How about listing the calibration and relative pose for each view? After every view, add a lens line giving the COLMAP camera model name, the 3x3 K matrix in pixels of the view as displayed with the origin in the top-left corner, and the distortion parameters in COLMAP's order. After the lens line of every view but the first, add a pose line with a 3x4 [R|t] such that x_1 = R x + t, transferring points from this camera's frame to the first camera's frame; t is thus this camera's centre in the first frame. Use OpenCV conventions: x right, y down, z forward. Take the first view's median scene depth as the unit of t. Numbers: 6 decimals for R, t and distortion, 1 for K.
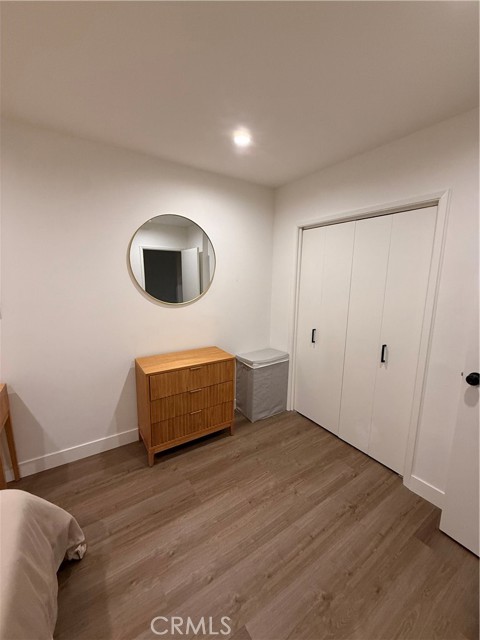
lens RADIAL K [[255.2, 0, 240.0], [0, 255.2, 320.0], [0, 0, 1]] dist [-0.000562, 0.000137]
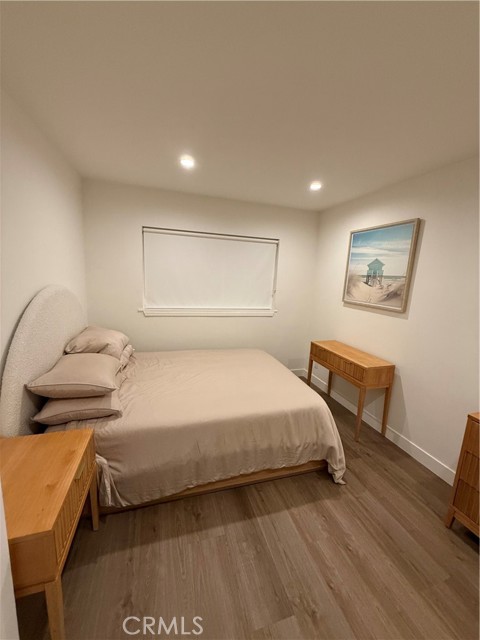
lens RADIAL K [[255.2, 0, 240.0], [0, 255.2, 320.0], [0, 0, 1]] dist [-0.000562, 0.000137]
pose [[-0.273674, 0.141068, -0.951421, 0.560932], [-0.218551, 0.954190, 0.204345, -0.080579], [0.936663, 0.263858, -0.230306, 0.437890]]
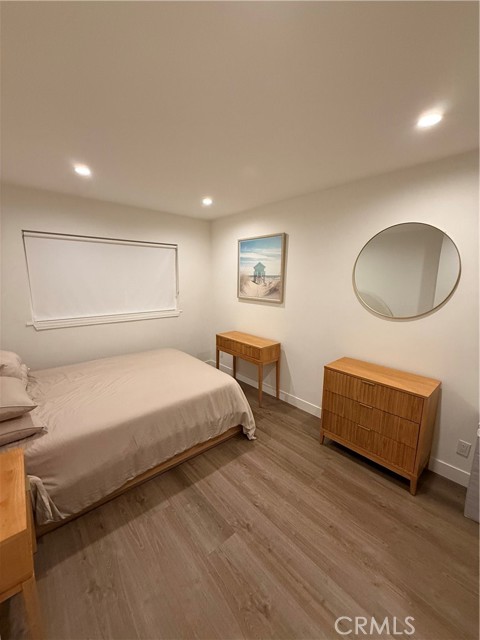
lens RADIAL K [[255.2, 0, 240.0], [0, 255.2, 320.0], [0, 0, 1]] dist [-0.000562, 0.000137]
pose [[0.135446, 0.155045, -0.978578, 0.762492], [-0.179683, 0.975146, 0.129631, -0.093999], [0.974355, 0.158276, 0.159939, 0.374907]]
